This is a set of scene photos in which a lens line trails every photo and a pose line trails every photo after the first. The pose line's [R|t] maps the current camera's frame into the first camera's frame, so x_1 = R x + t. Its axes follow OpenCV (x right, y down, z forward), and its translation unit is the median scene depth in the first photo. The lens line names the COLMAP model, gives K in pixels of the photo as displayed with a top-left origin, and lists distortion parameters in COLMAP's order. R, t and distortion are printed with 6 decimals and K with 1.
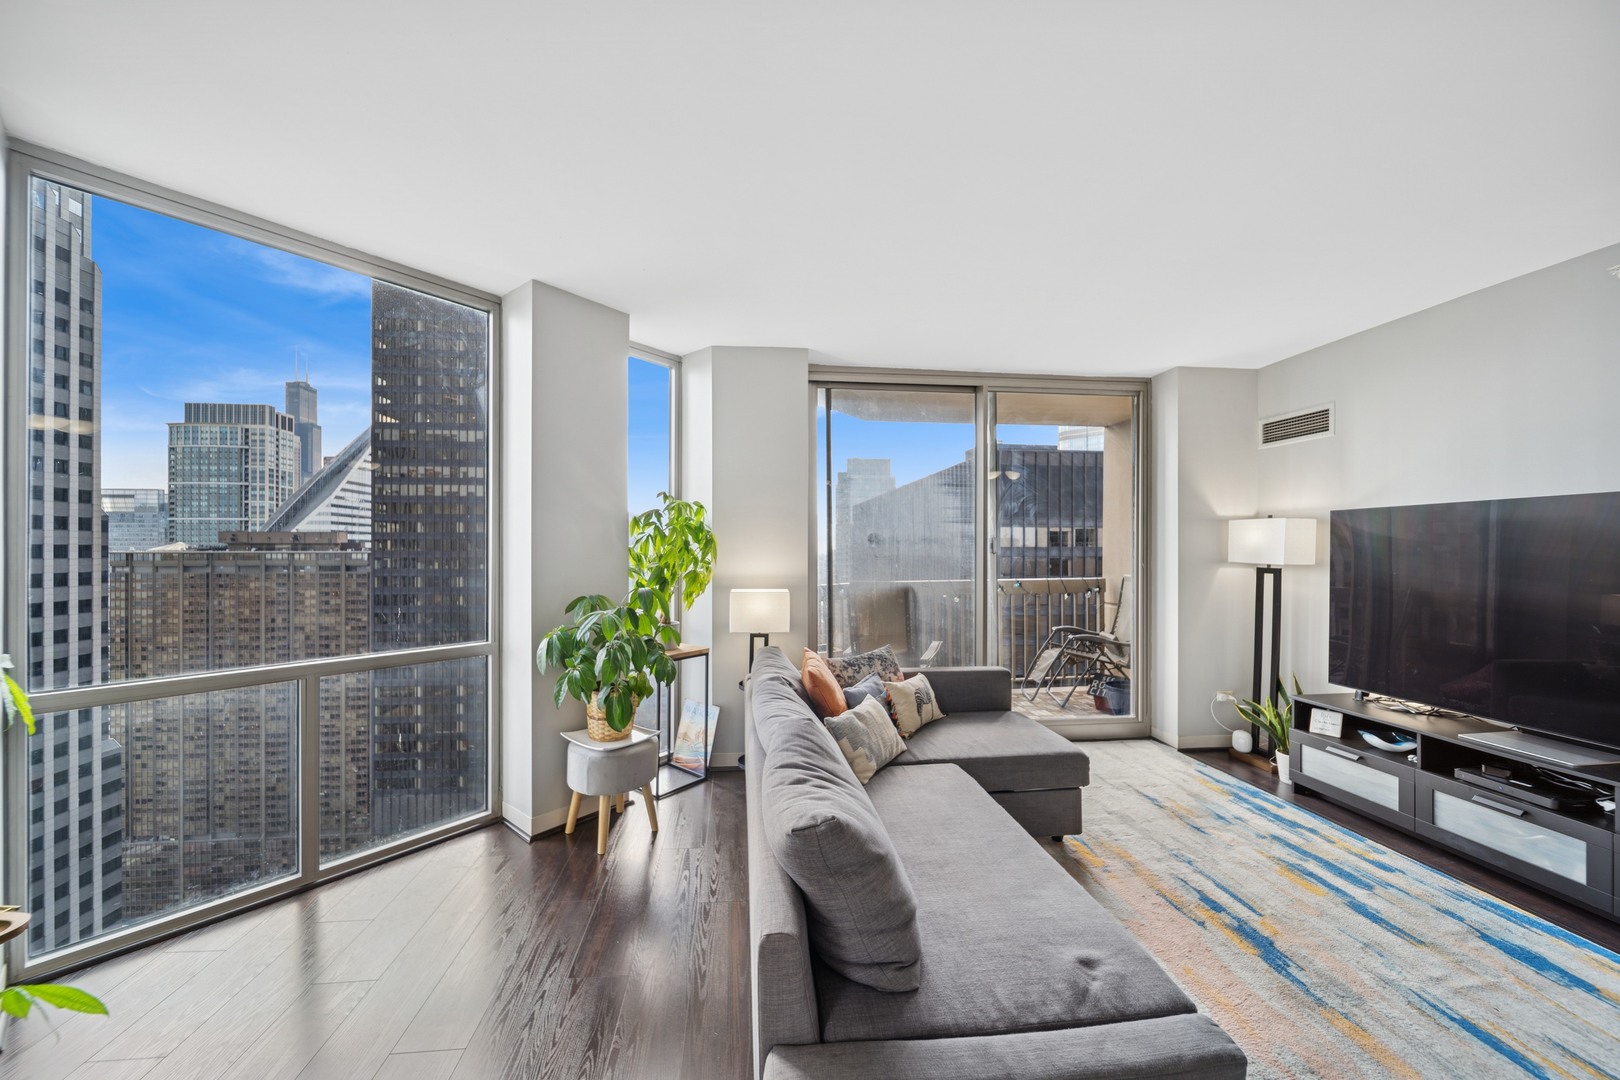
lens RADIAL K [[585.2, 0, 801.0], [0, 585.2, 548.8], [0, 0, 1]] dist [0.001027, -0.000864]
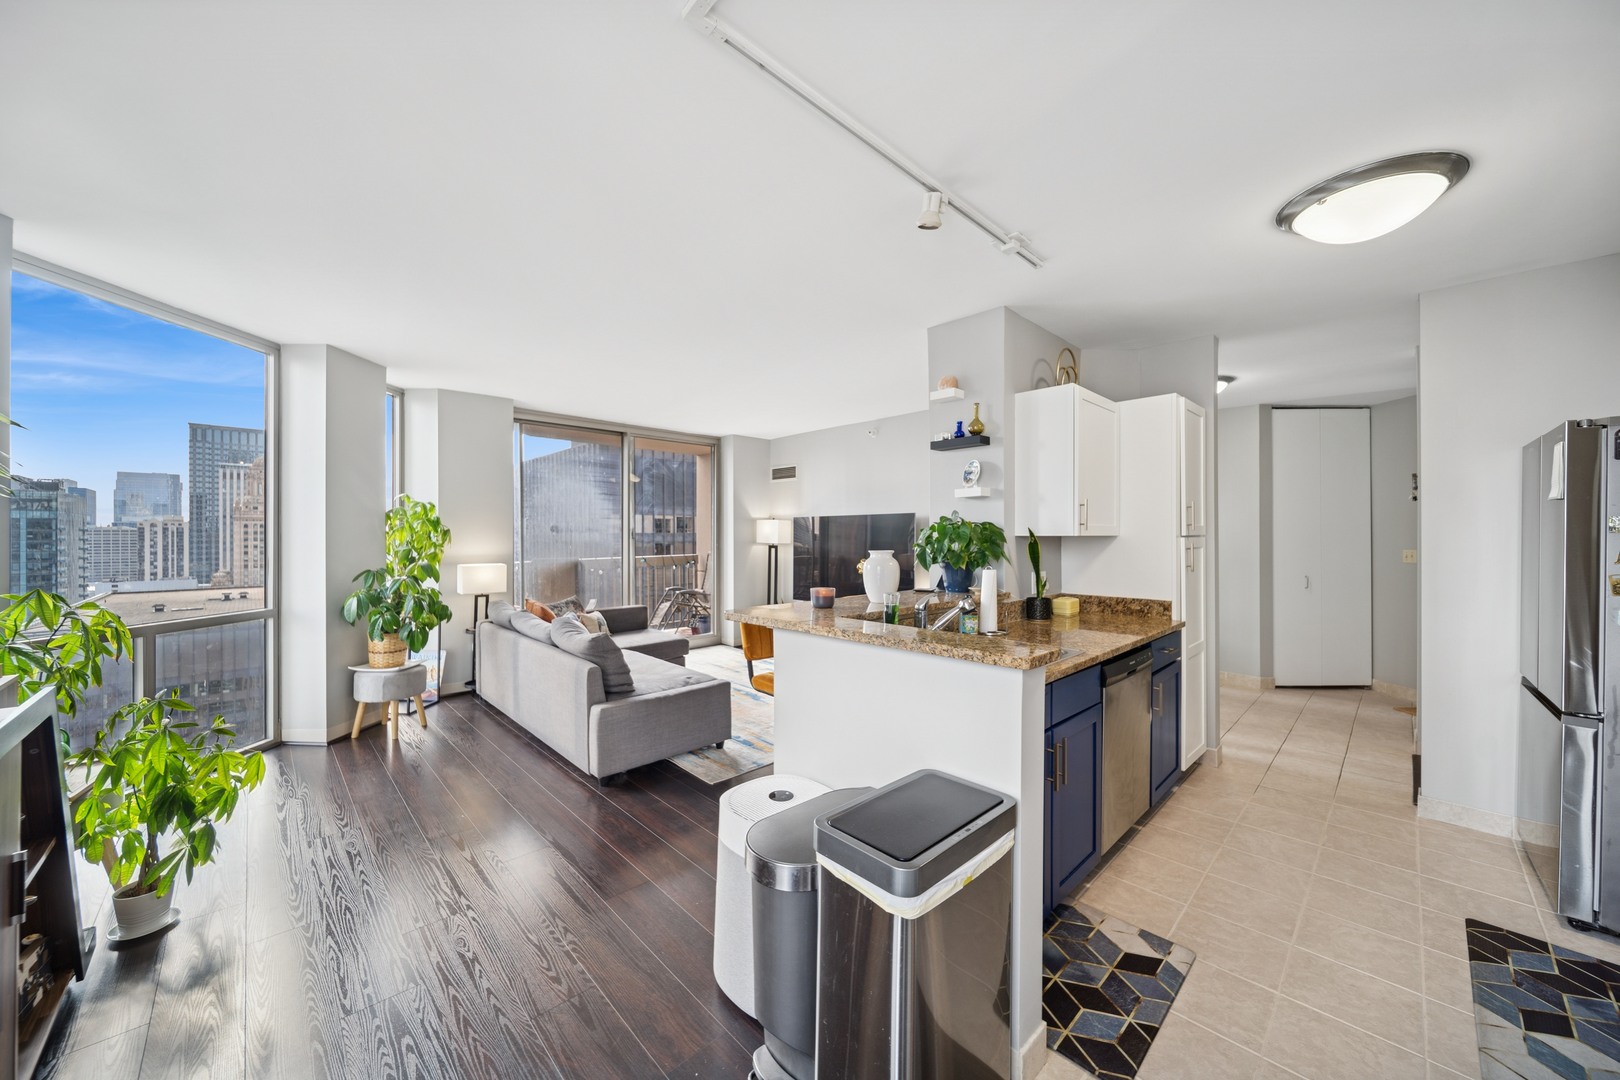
lens RADIAL K [[585.2, 0, 798.0], [0, 585.2, 539.7], [0, 0, 1]] dist [0.001027, -0.000864]
pose [[0.799153, -0.006308, 0.601094, -0.271256], [0.000779, 0.999955, 0.009457, -0.003455], [-0.601127, -0.007090, 0.799122, -0.541293]]
